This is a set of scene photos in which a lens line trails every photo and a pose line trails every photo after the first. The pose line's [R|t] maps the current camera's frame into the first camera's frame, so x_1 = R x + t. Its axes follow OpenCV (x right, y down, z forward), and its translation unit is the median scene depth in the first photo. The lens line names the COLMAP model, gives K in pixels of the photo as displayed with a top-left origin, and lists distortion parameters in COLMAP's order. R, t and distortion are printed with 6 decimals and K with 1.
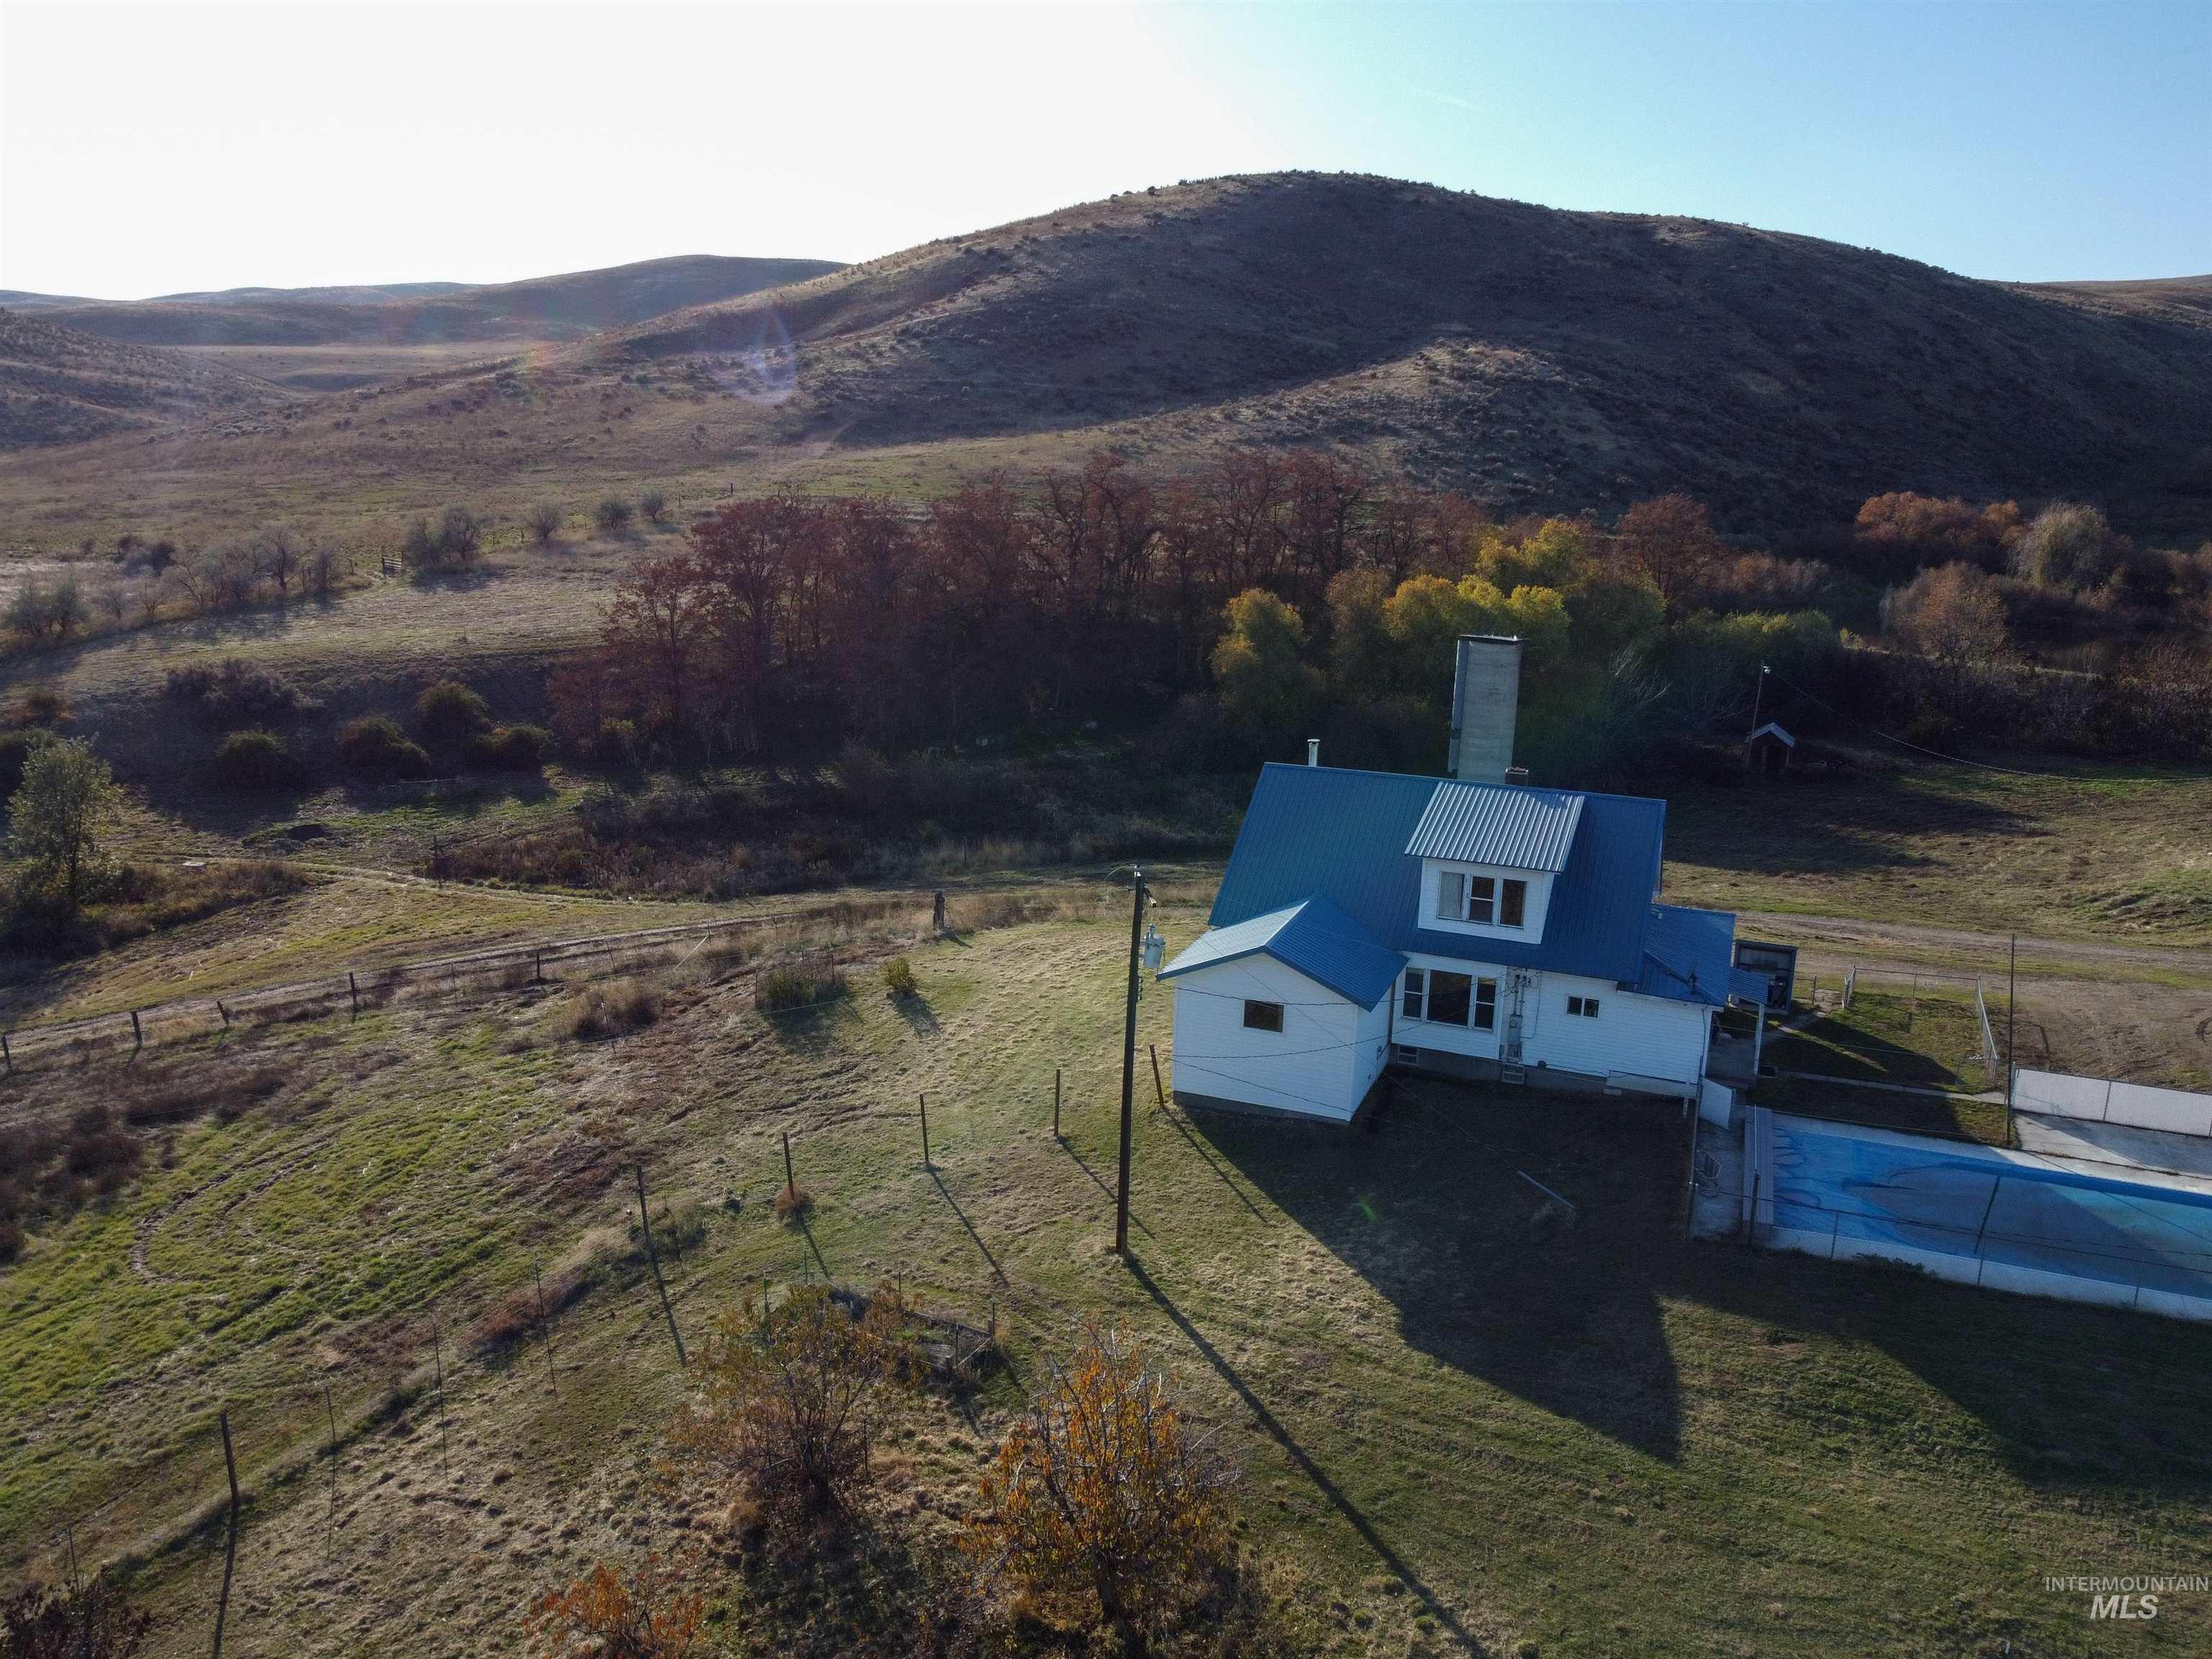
lens RADIAL K [[1681.2, 0, 1097.6], [0, 1681.2, 826.7], [0, 0, 1]] dist [-0.000984, -0.005126]
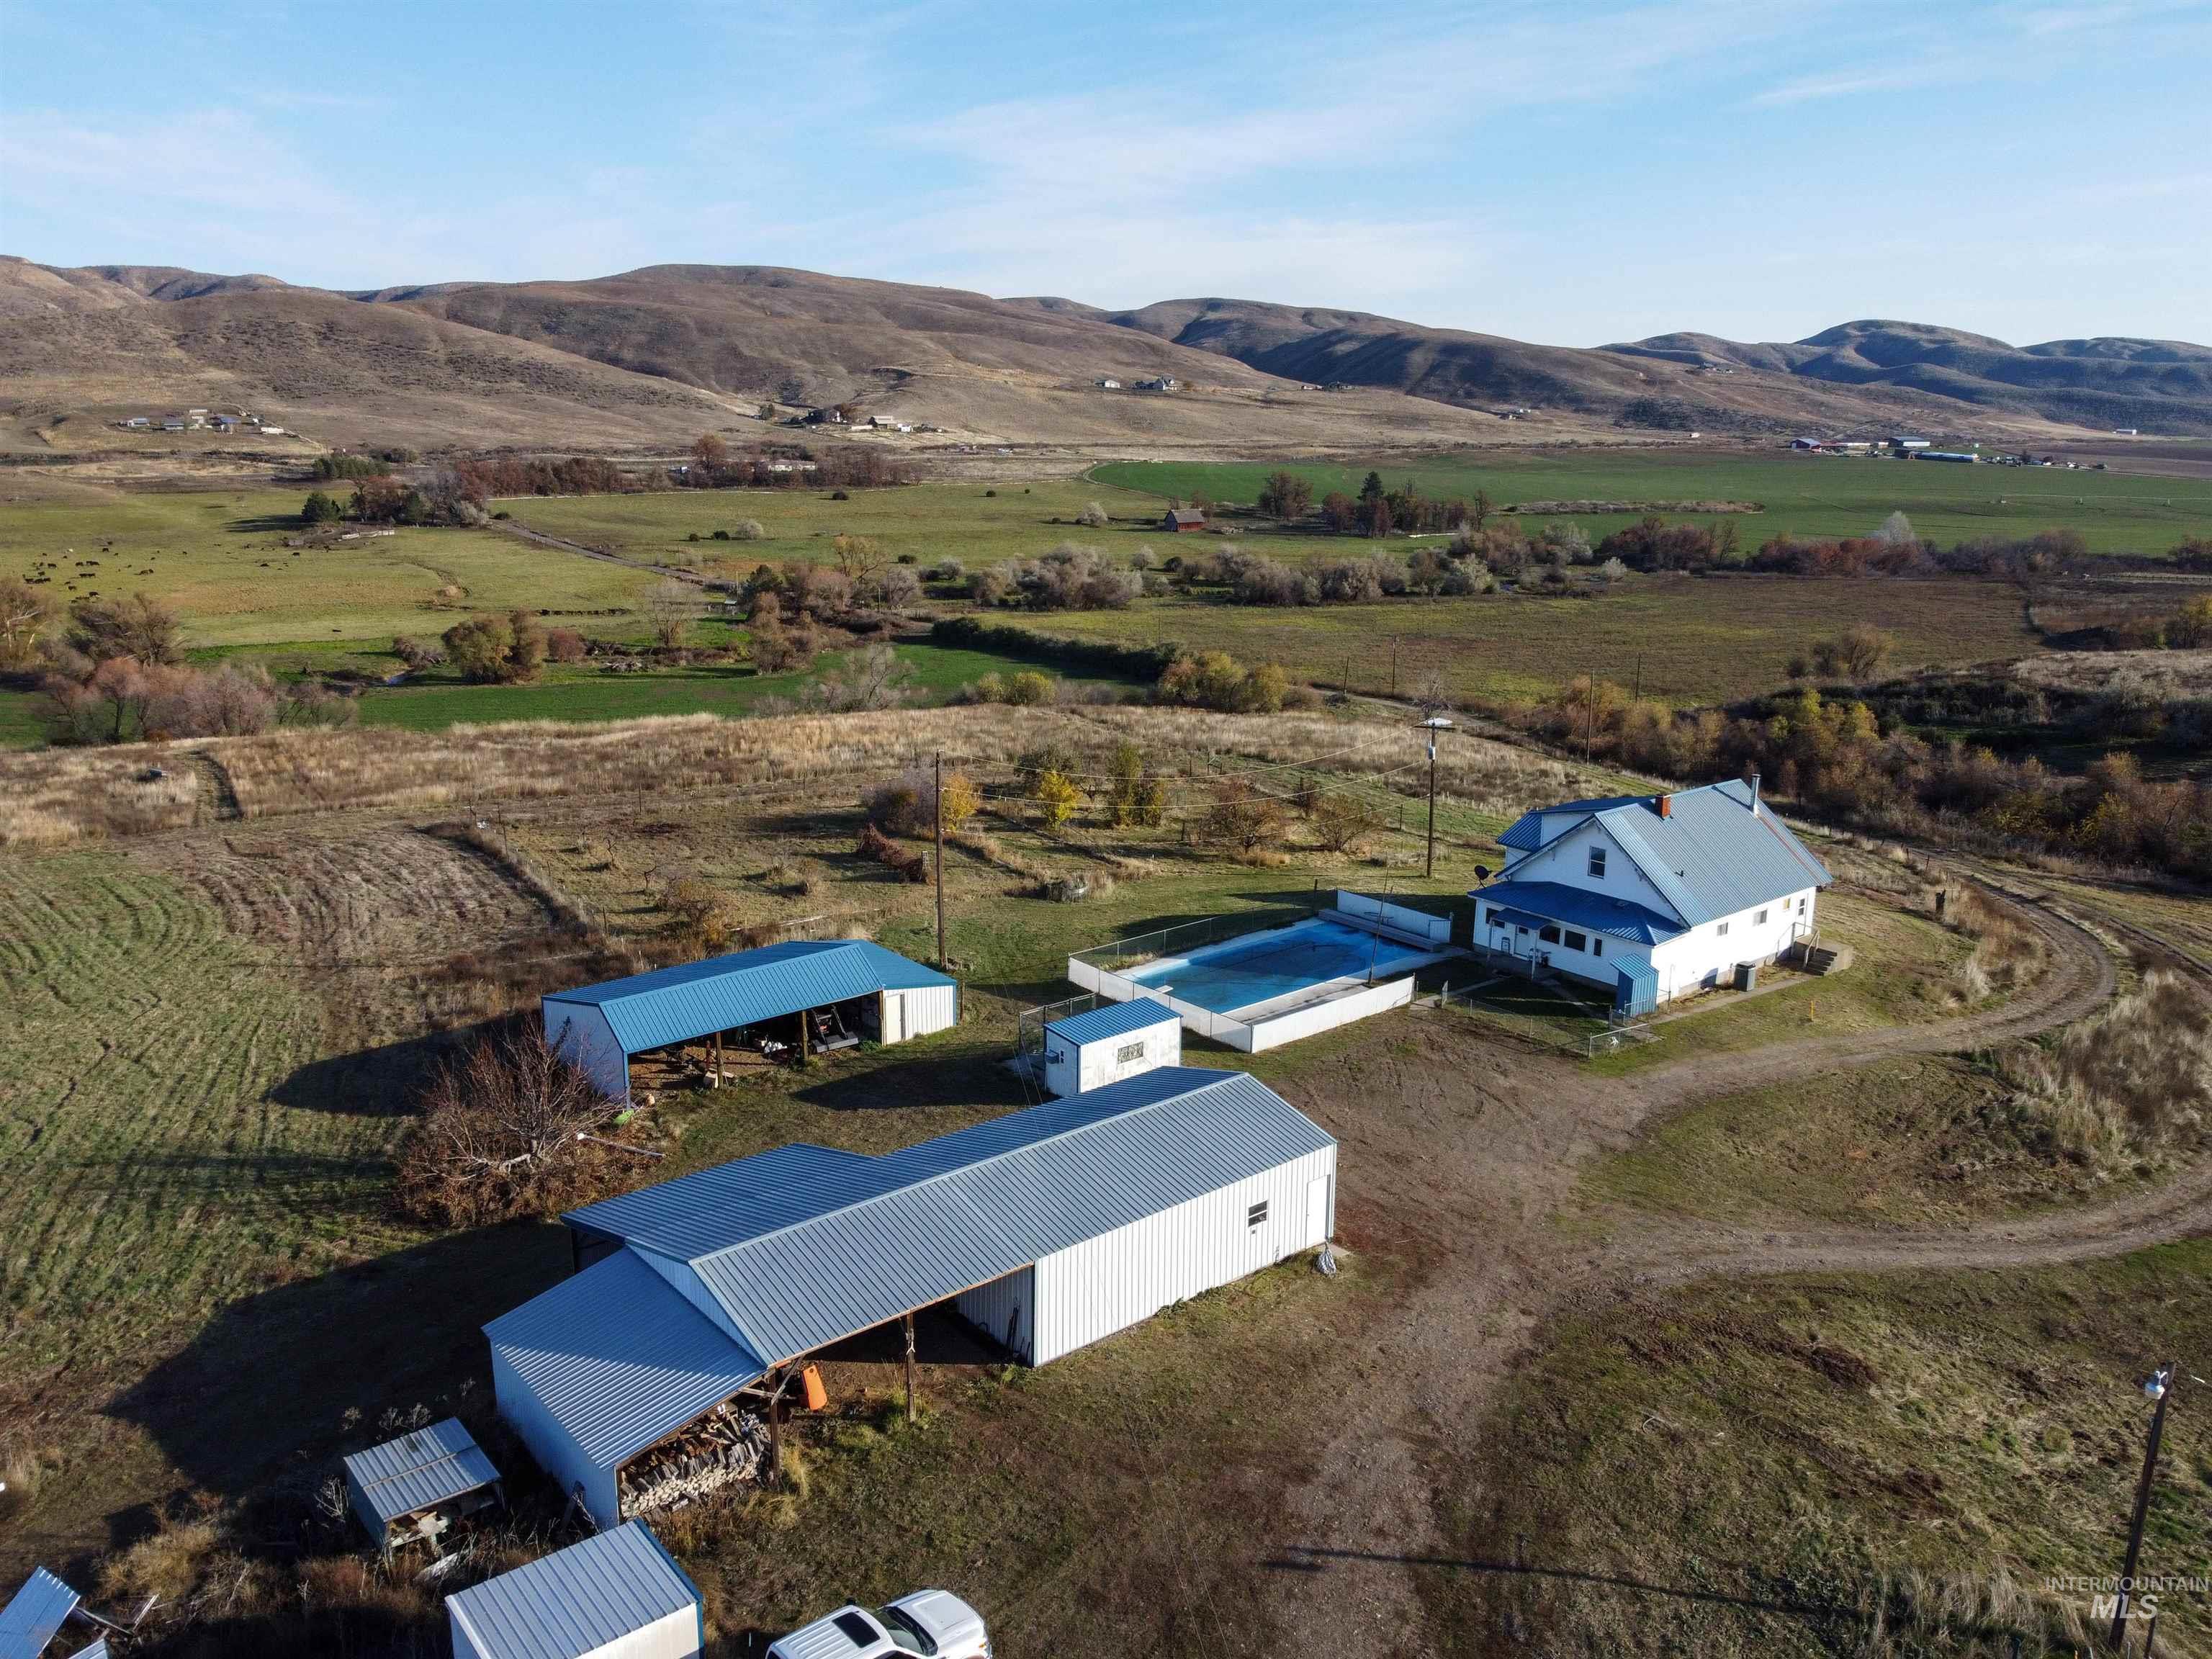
lens RADIAL K [[1681.2, 0, 1102.5], [0, 1681.2, 826.2], [0, 0, 1]] dist [-0.000984, -0.005126]
pose [[-0.487090, 0.177925, -0.855035, 0.457964], [-0.213740, 0.924970, 0.314239, -0.095808], [0.846793, 0.335818, -0.412514, 0.308505]]
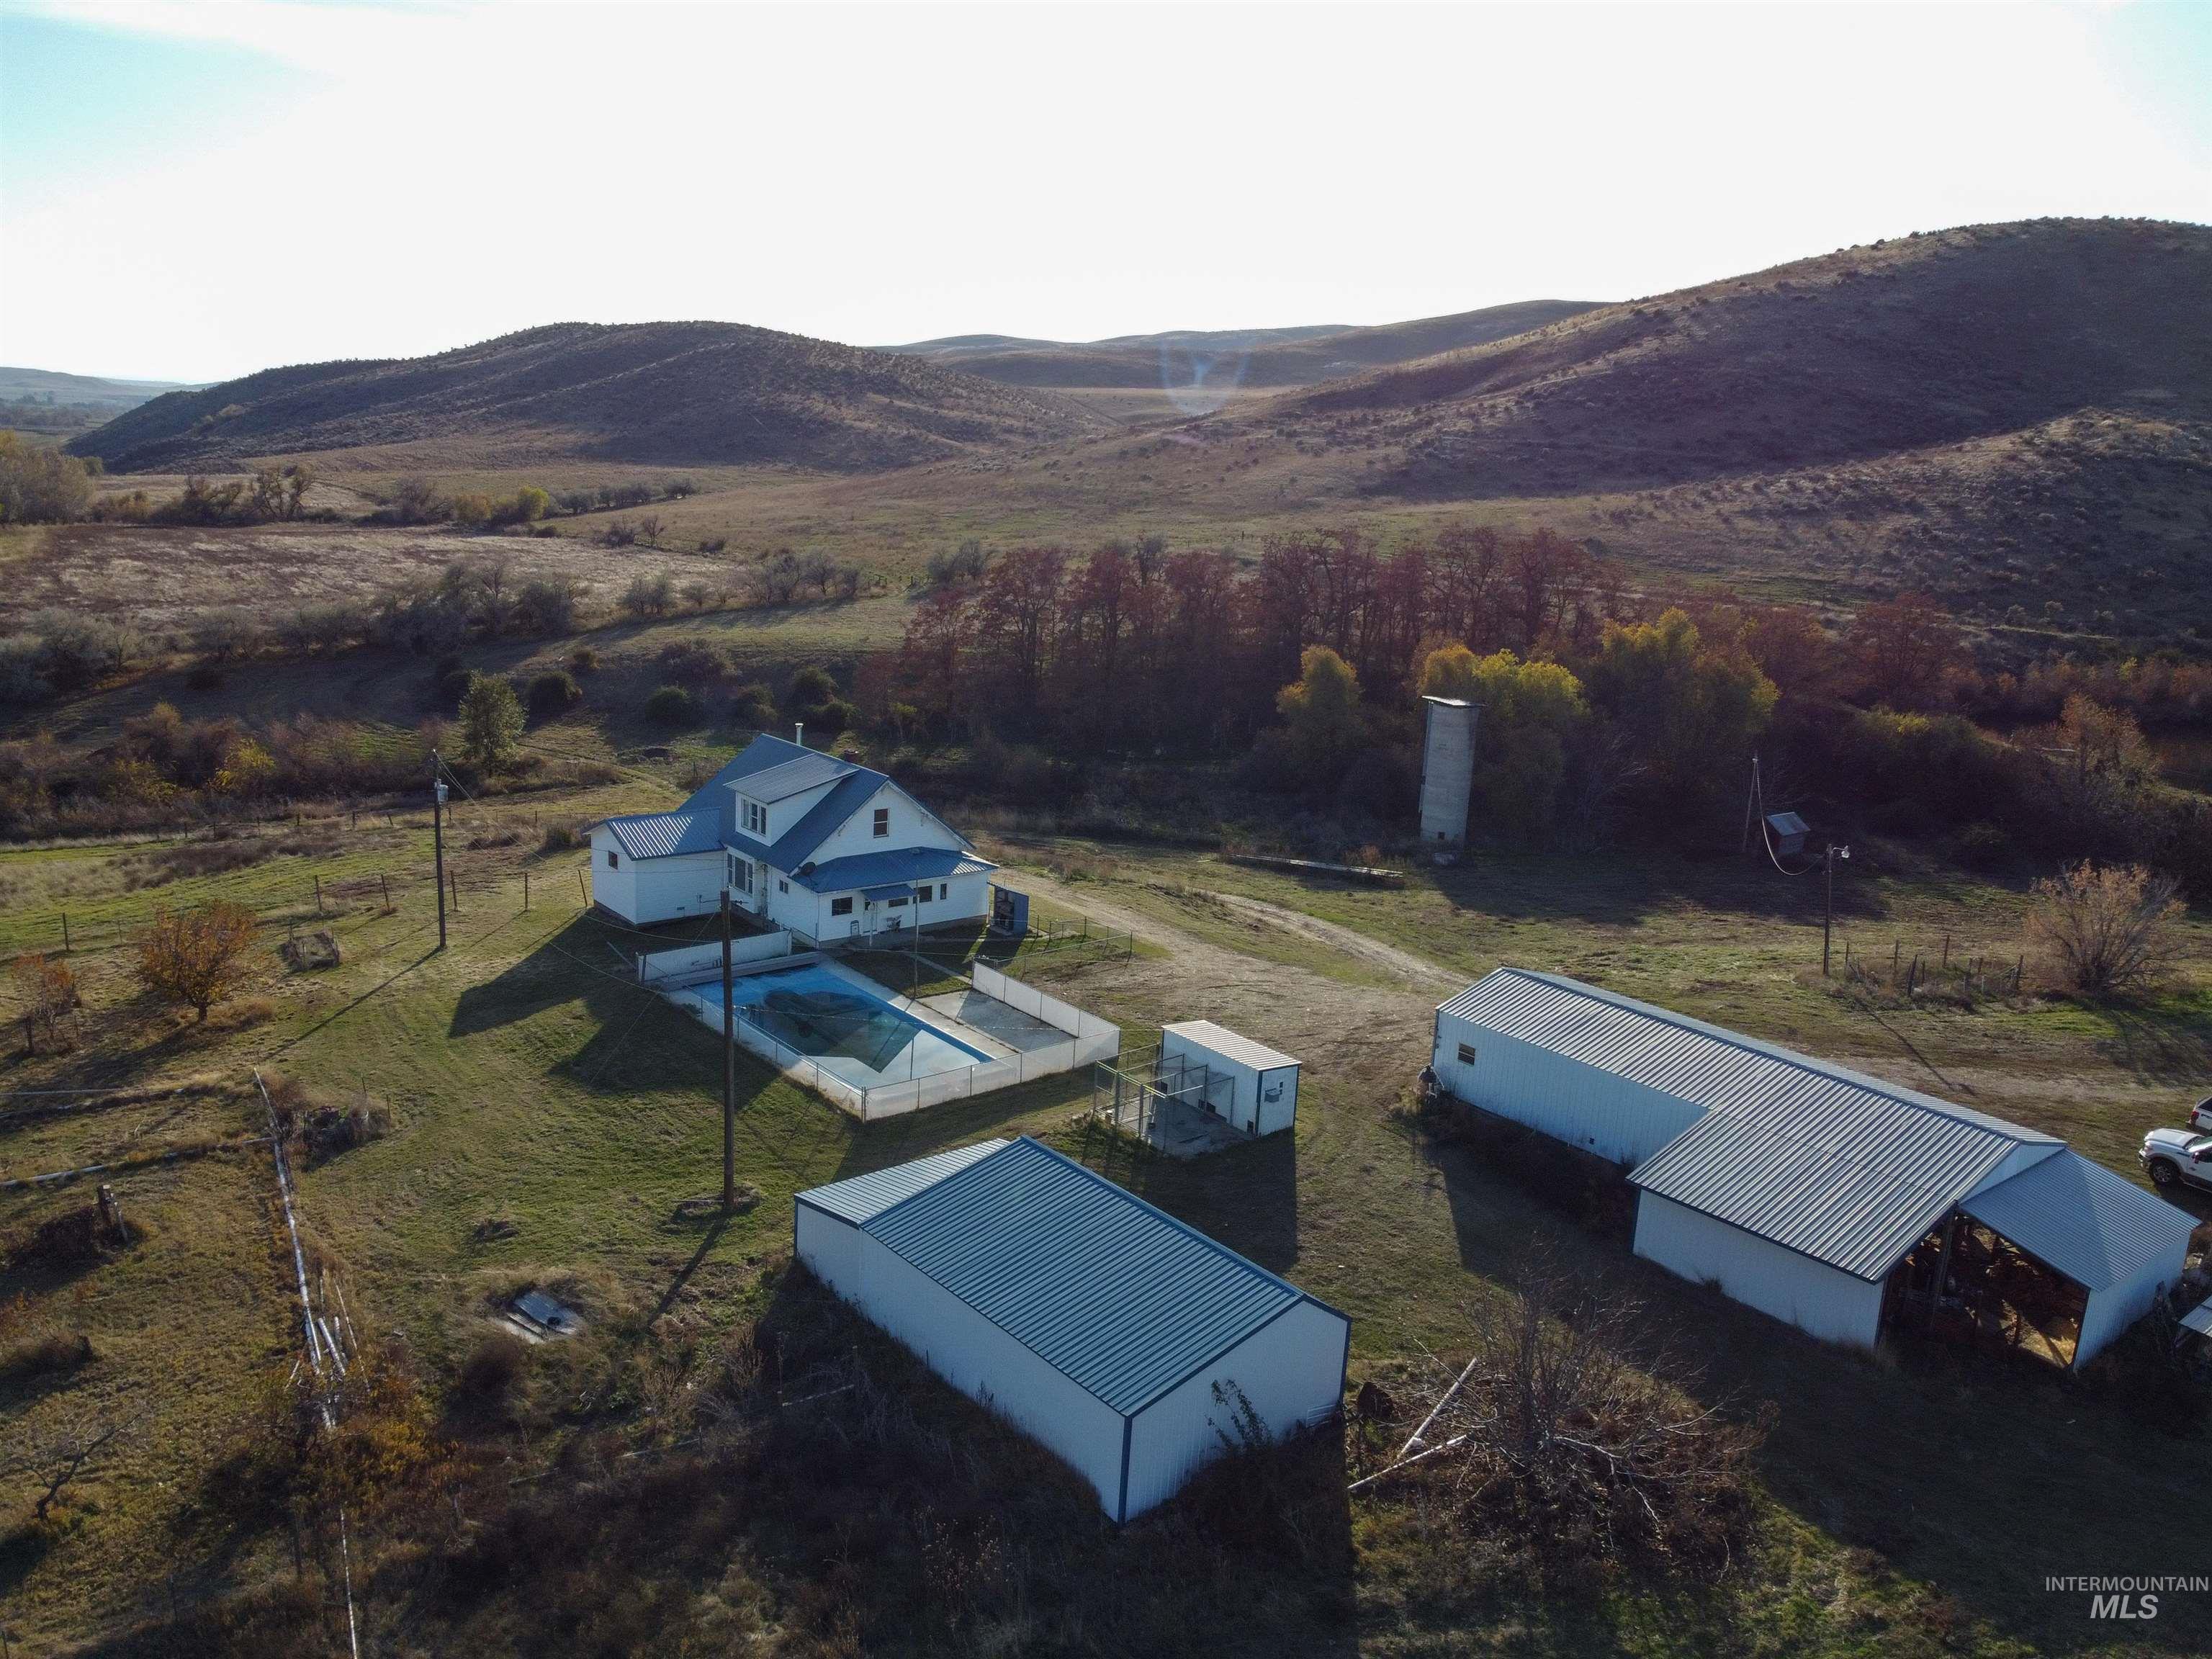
lens RADIAL K [[1681.2, 0, 1099.3], [0, 1681.2, 821.5], [0, 0, 1]] dist [-0.000984, -0.005126]
pose [[0.873328, 0.128842, -0.469786, 0.312243], [-0.139499, 0.990147, 0.012227, -0.005087], [0.466732, 0.054857, 0.882696, -0.078441]]
